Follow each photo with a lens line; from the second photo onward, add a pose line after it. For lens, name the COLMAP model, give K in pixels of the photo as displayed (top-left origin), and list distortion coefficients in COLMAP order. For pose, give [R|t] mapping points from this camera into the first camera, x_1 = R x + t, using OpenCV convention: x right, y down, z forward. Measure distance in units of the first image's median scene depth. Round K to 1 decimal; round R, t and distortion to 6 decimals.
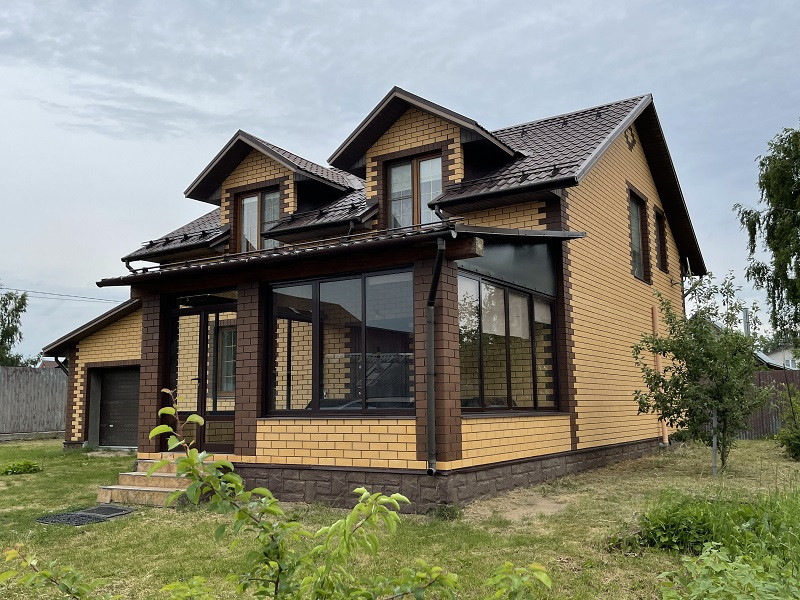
lens RADIAL K [[756.8, 0, 394.0], [0, 756.8, 295.6], [0, 0, 1]] dist [0.044170, 0.000000]
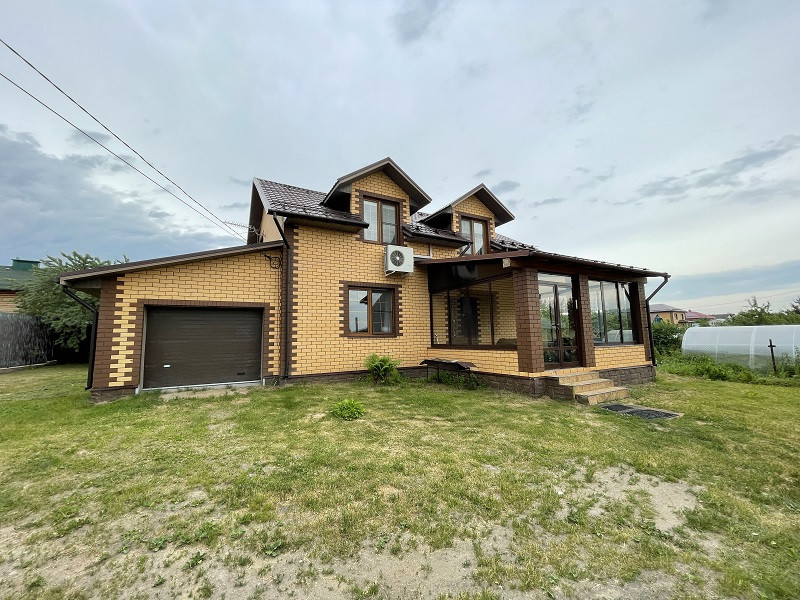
lens RADIAL K [[323.4, 0, 399.2], [0, 323.4, 303.9], [0, 0, 1]] dist [0.002321, 0.000055]
pose [[0.483219, 0.098689, 0.869920, -0.778103], [-0.113552, 0.992298, -0.049497, 0.103278], [-0.868105, -0.074863, 0.490704, 0.713856]]
